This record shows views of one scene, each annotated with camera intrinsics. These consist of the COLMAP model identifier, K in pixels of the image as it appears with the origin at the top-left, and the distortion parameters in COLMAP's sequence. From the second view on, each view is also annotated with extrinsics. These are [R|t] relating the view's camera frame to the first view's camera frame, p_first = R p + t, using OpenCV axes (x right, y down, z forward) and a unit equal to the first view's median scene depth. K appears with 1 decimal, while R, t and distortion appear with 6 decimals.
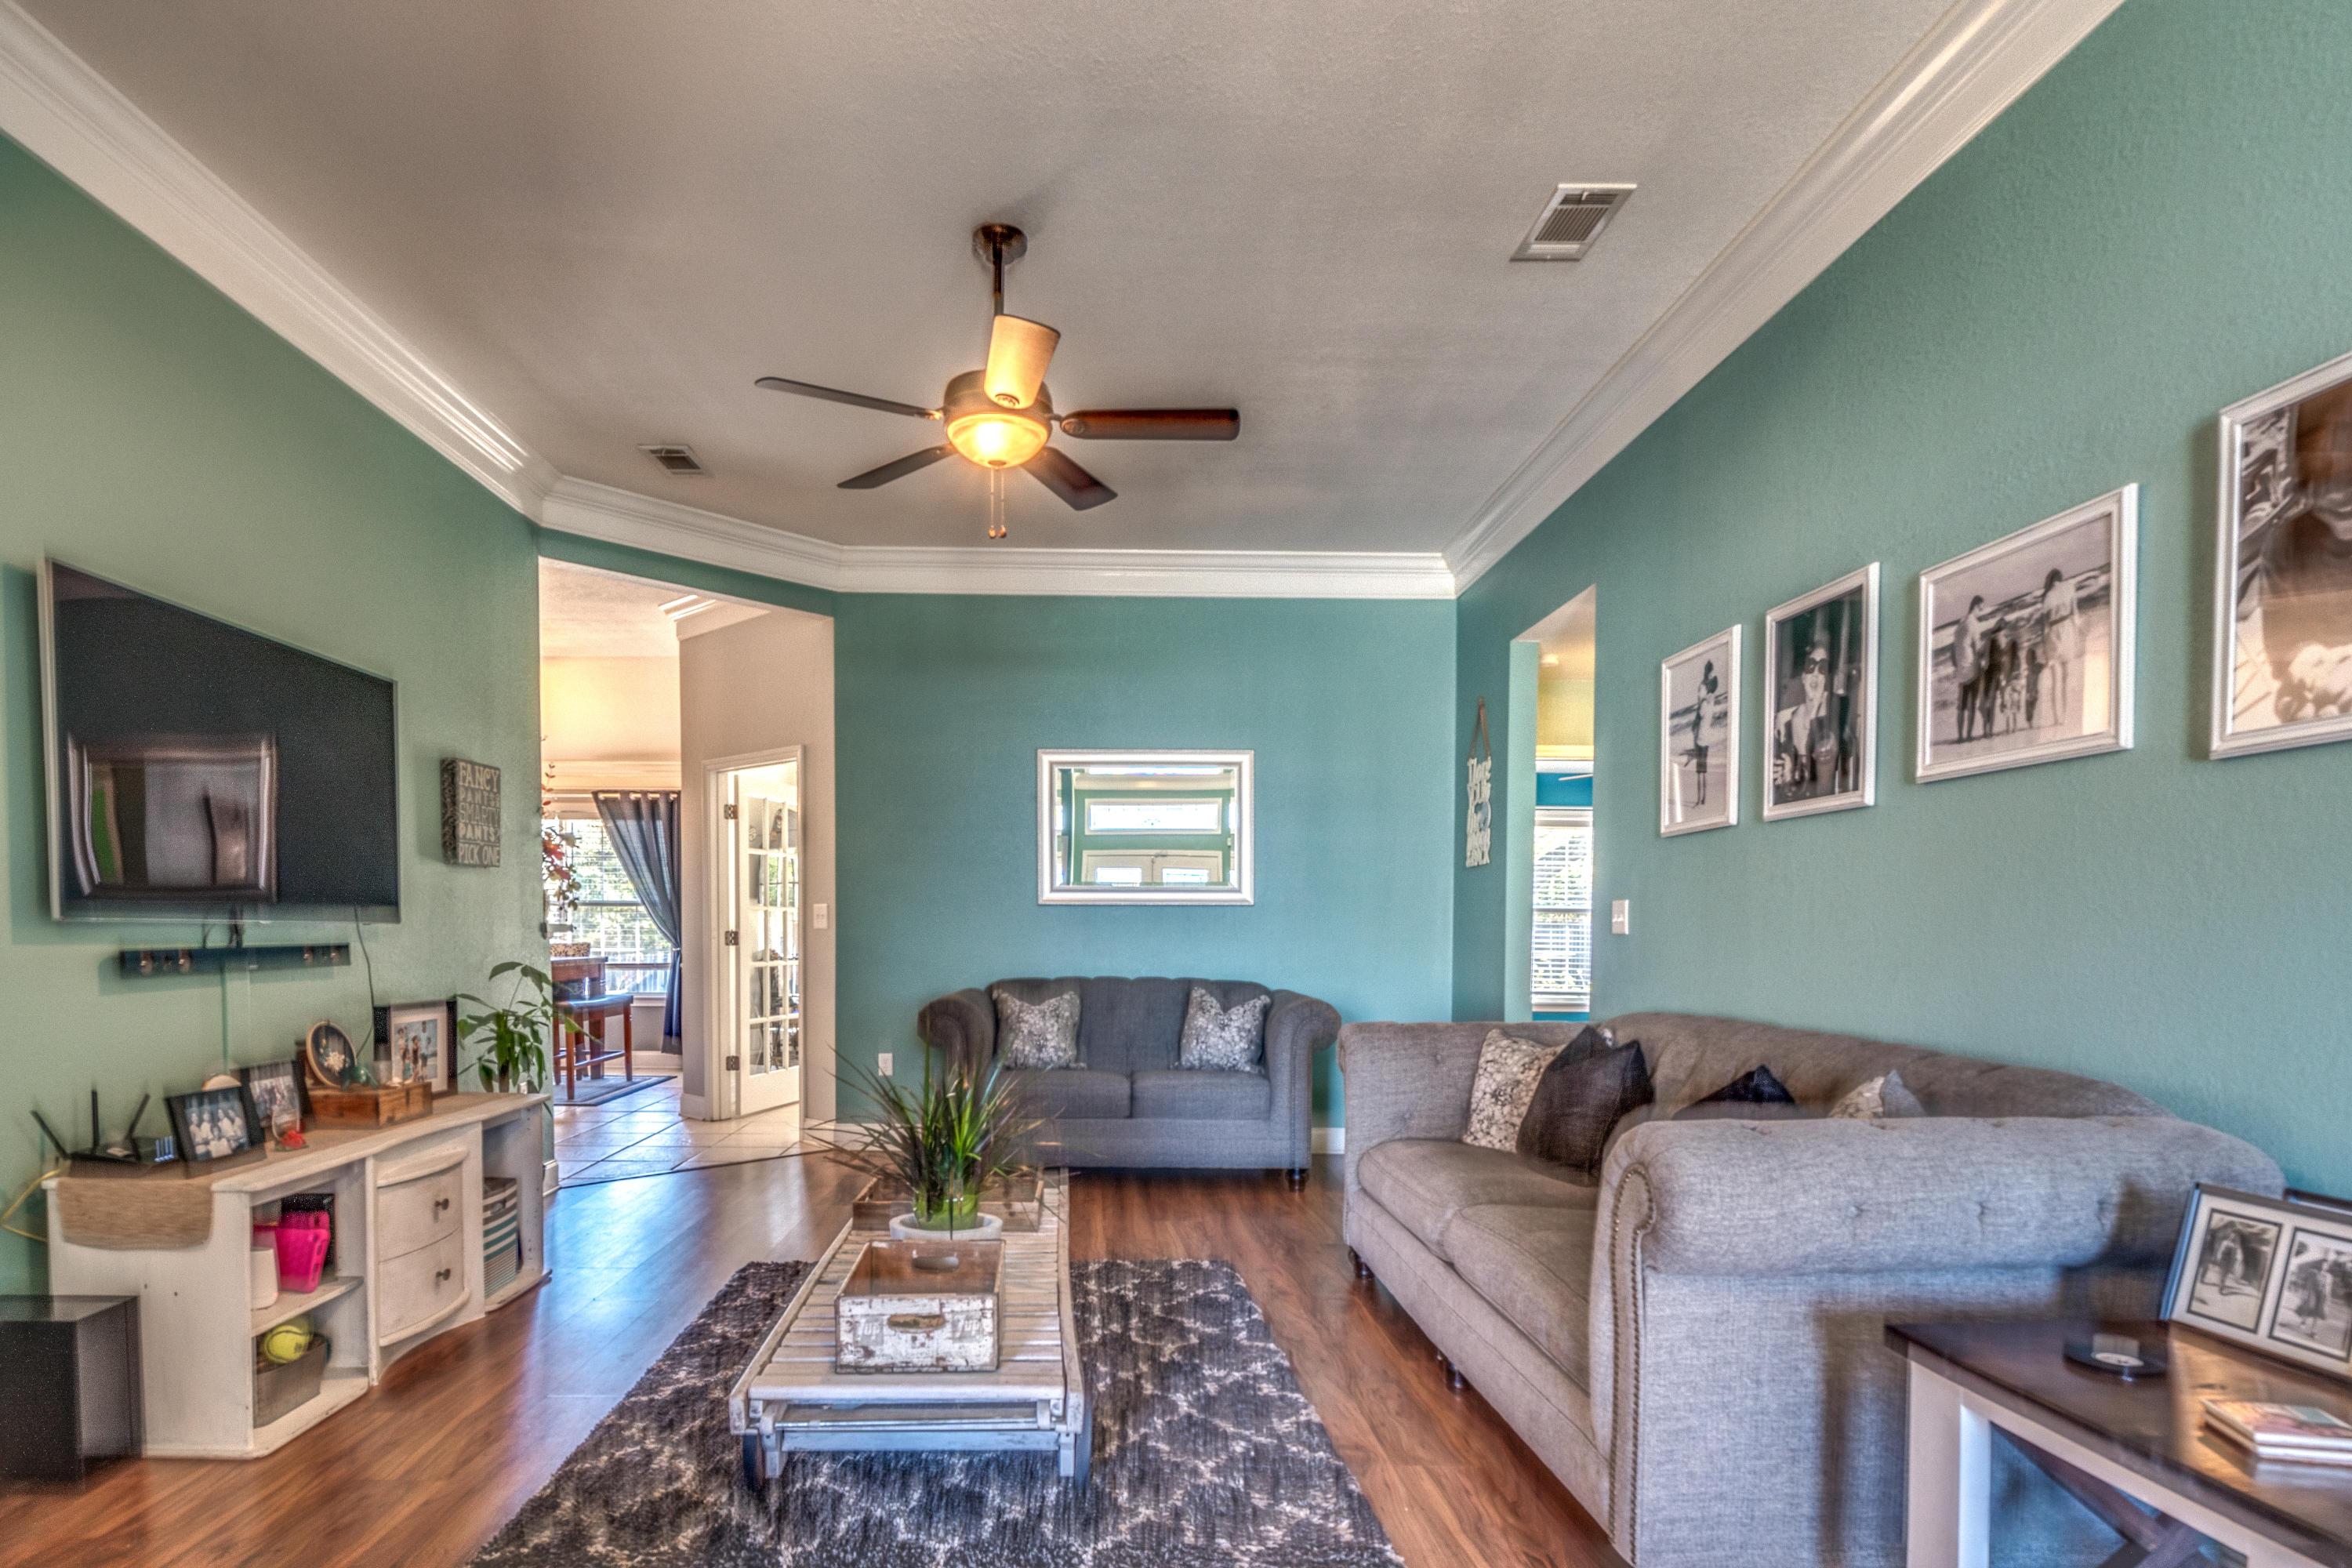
lens RADIAL K [[1288.0, 0, 1101.3], [0, 1288.0, 989.8], [0, 0, 1]] dist [-0.004059, -0.002037]
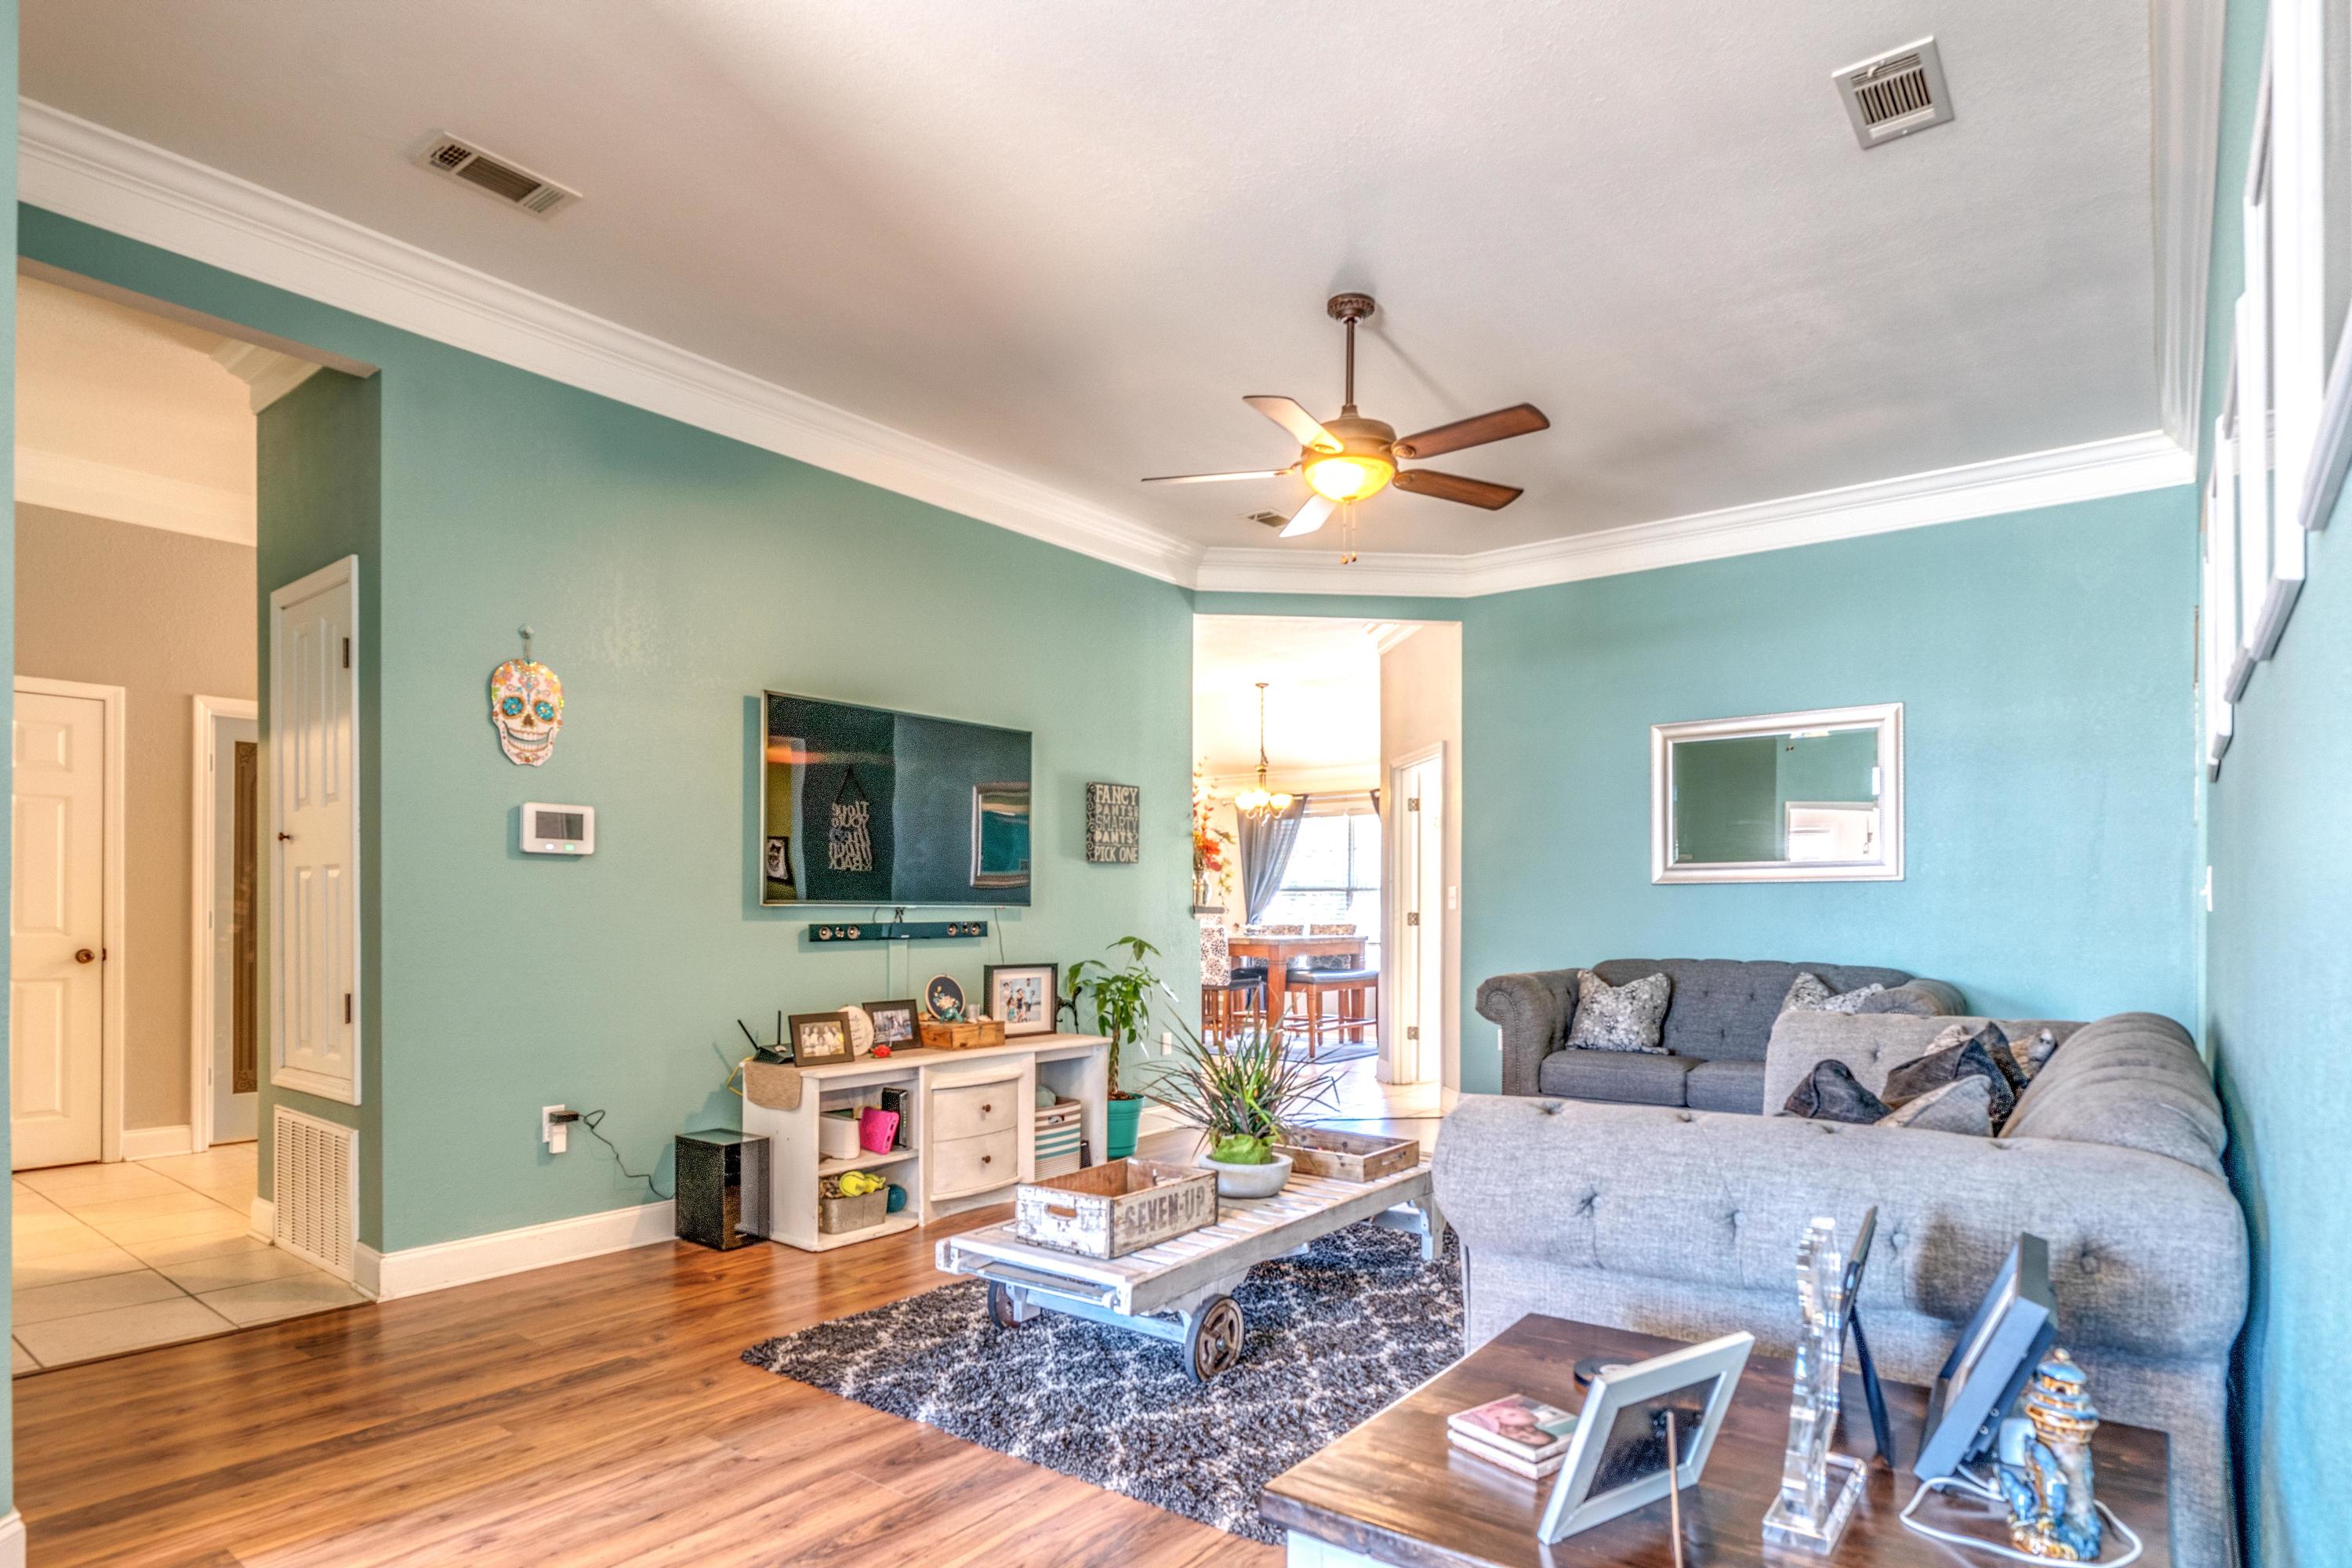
lens RADIAL K [[1281.2, 0, 1168.4], [0, 1281.2, 916.7], [0, 0, 1]] dist [0.000538, 0.000047]
pose [[0.778882, -0.001783, -0.627168, 0.526814], [-0.025606, 0.999072, -0.034641, 0.002804], [0.626647, 0.043040, 0.778114, 0.037970]]
